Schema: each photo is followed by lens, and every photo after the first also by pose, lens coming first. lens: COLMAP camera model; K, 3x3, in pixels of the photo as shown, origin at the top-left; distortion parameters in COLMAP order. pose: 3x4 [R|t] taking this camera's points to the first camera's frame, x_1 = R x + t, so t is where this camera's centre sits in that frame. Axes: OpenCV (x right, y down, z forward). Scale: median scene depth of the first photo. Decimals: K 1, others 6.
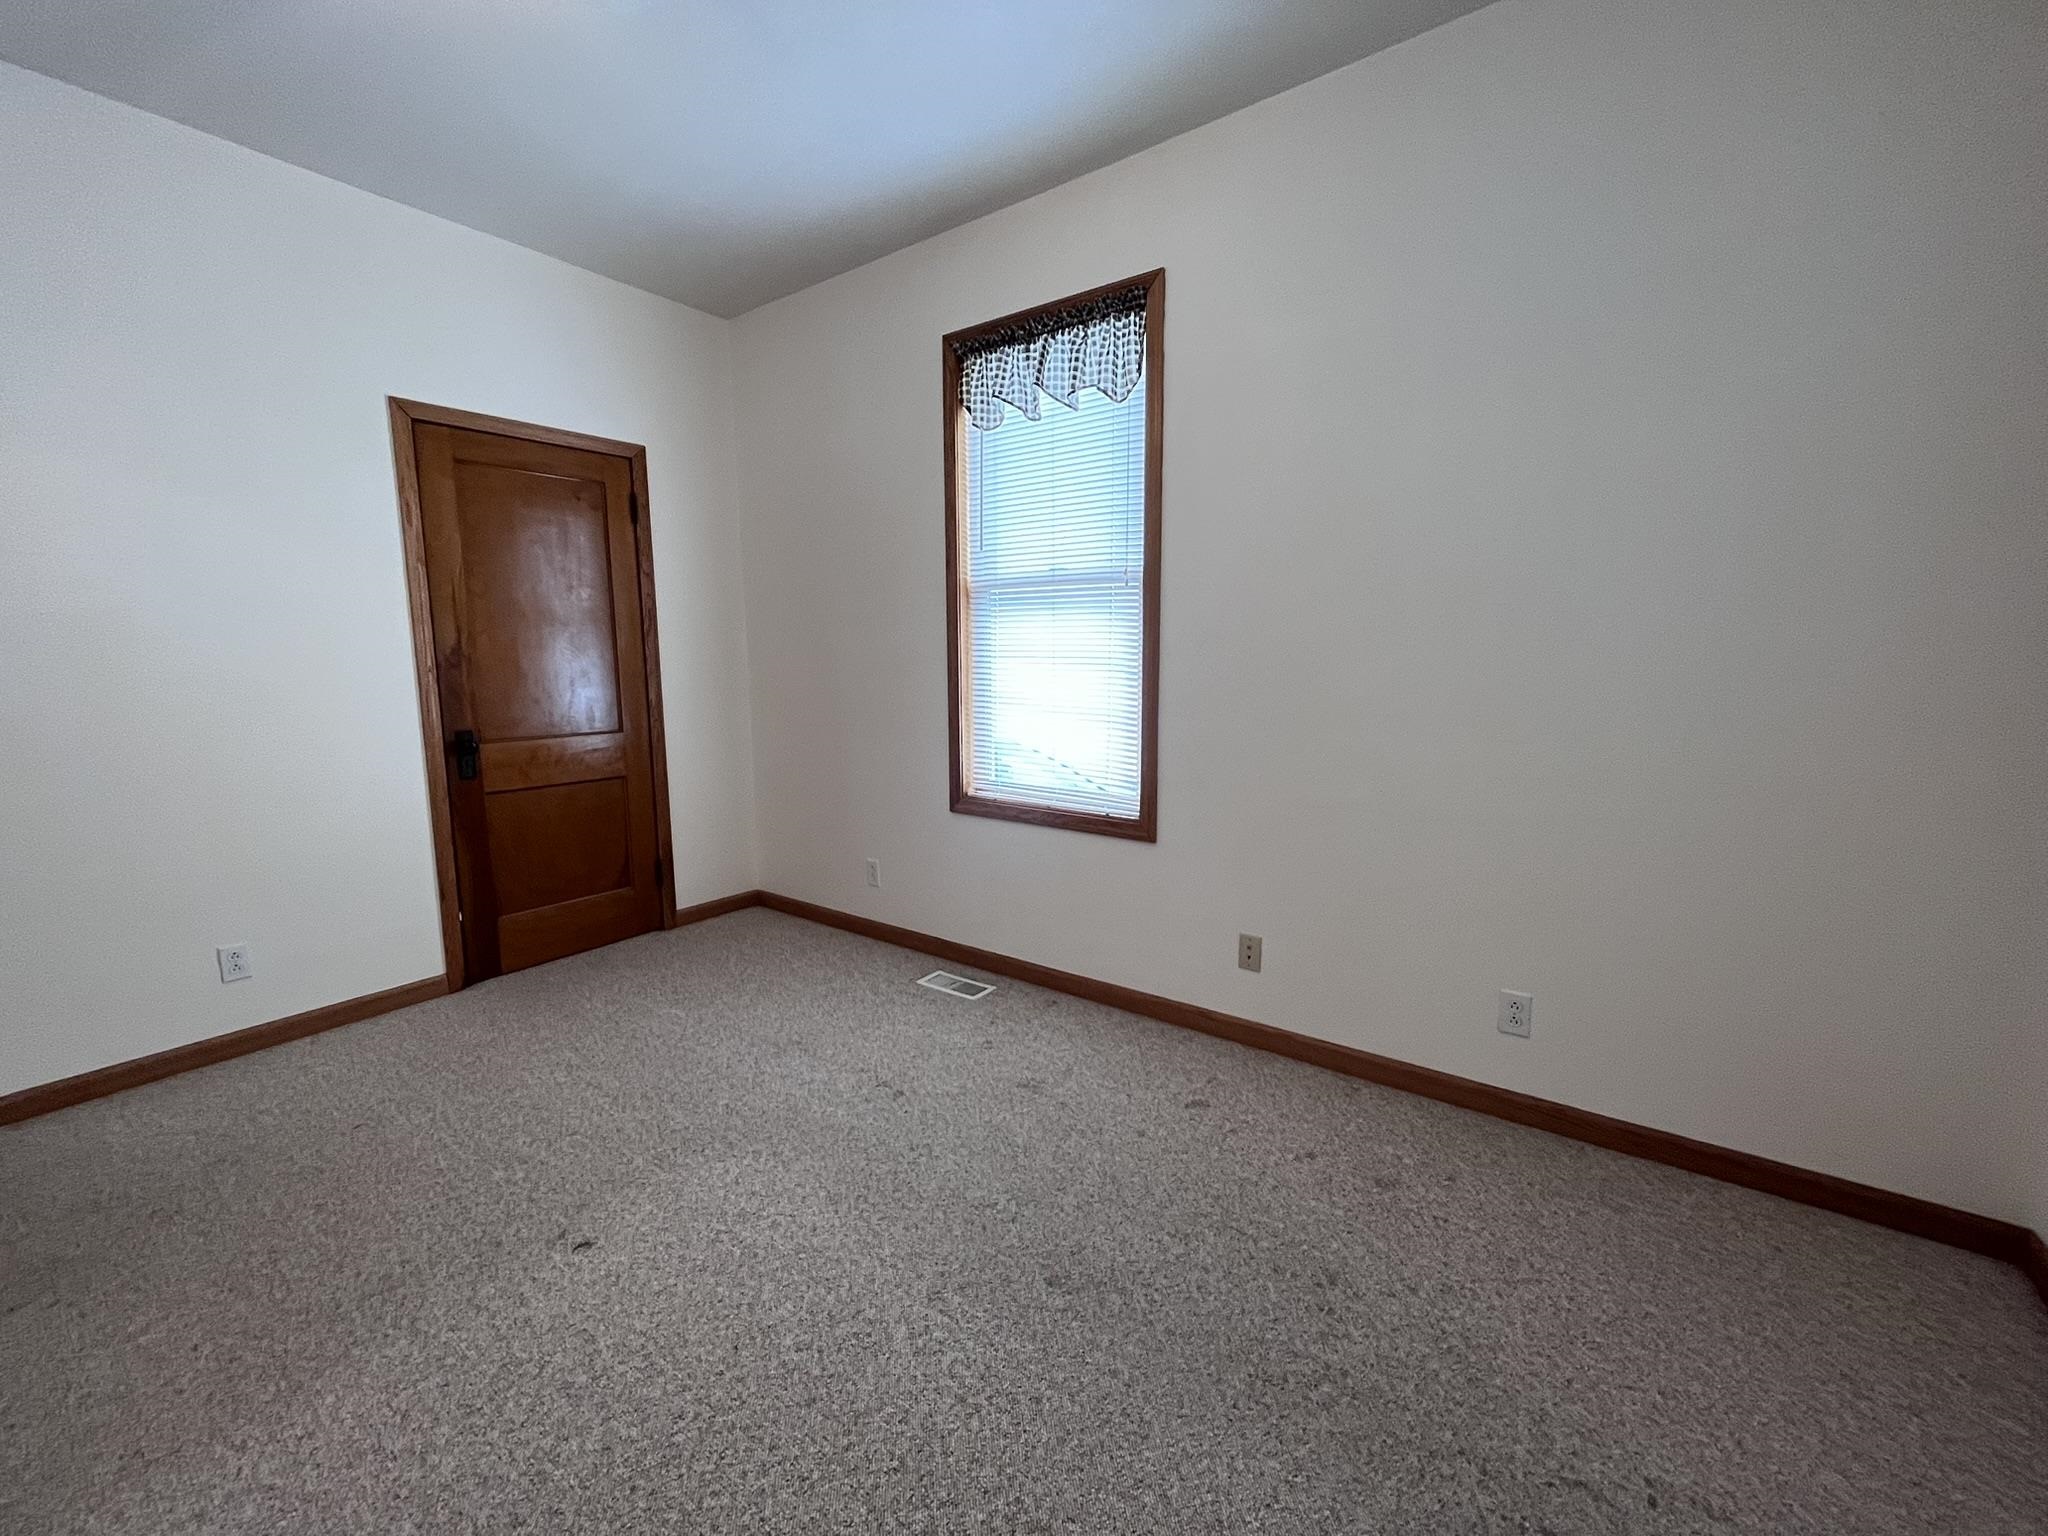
lens RADIAL K [[829.0, 0, 1024.0], [0, 829.0, 768.0], [0, 0, 1]] dist [-0.002462, -0.000197]
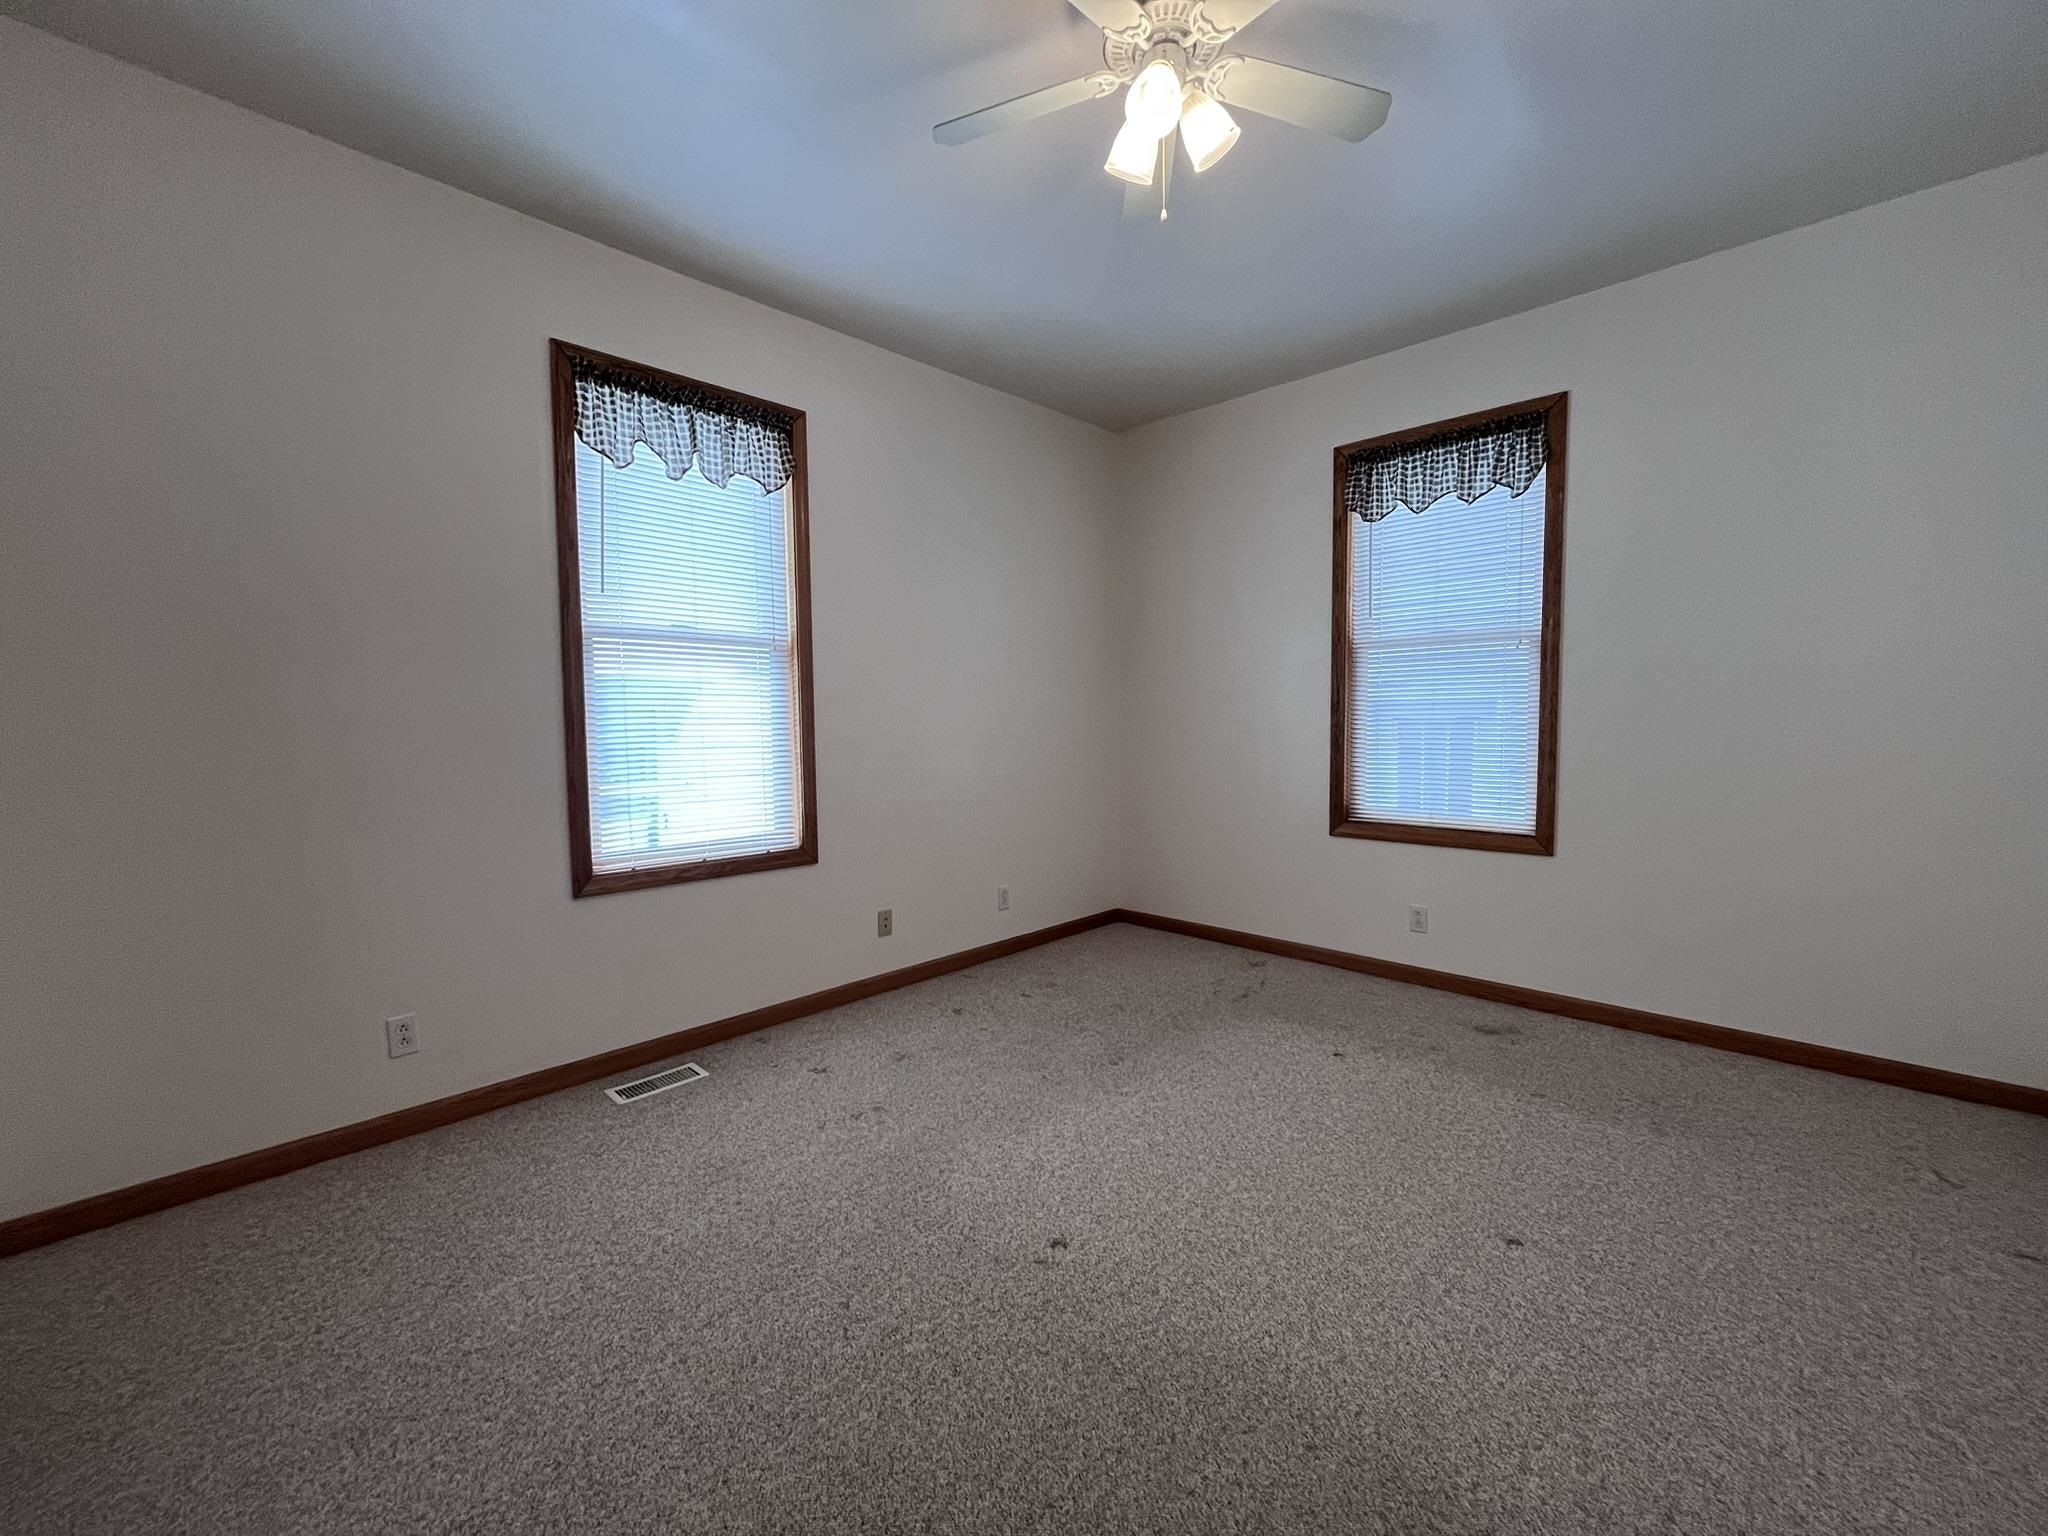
lens RADIAL K [[829.1, 0, 1019.2], [0, 829.1, 770.0], [0, 0, 1]] dist [-0.002986, 0.000054]
pose [[0.134339, -0.061030, 0.989054, -0.979402], [0.147630, 0.988196, 0.040926, -0.050134], [-0.979877, 0.140516, 0.141763, 0.508466]]
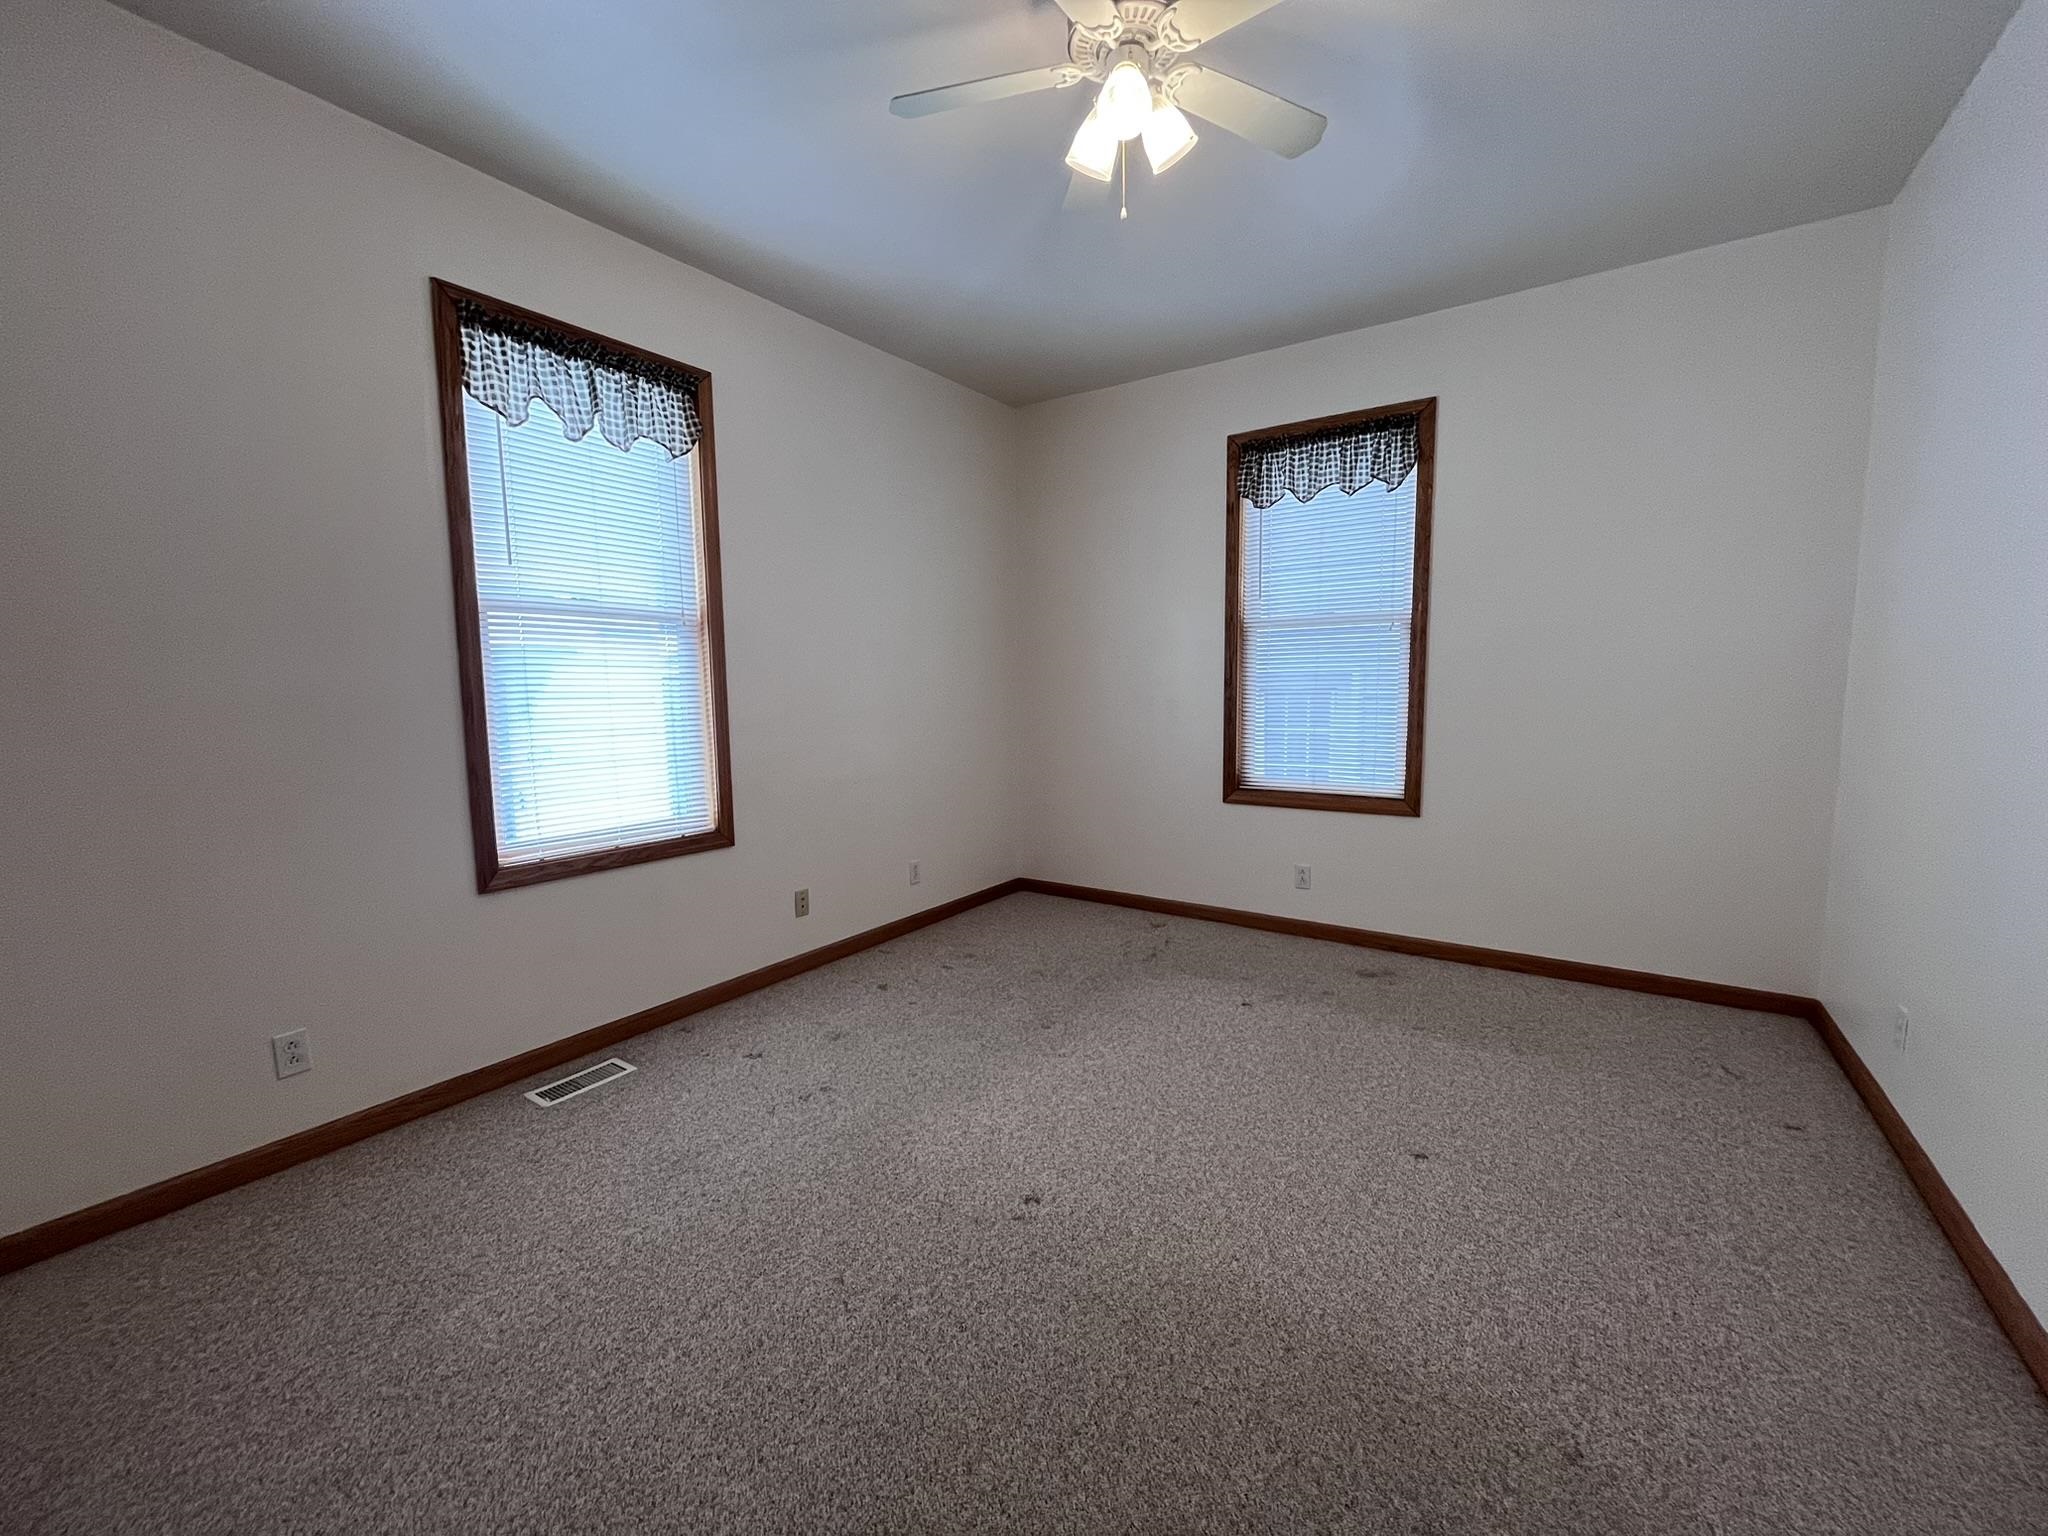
lens RADIAL K [[829.1, 0, 1019.2], [0, 829.1, 770.0], [0, 0, 1]] dist [-0.002986, 0.000054]
pose [[-0.036409, -0.100504, 0.994270, -1.003827], [0.151202, 0.982922, 0.104894, -0.077108], [-0.987832, 0.154155, -0.020591, 0.594595]]
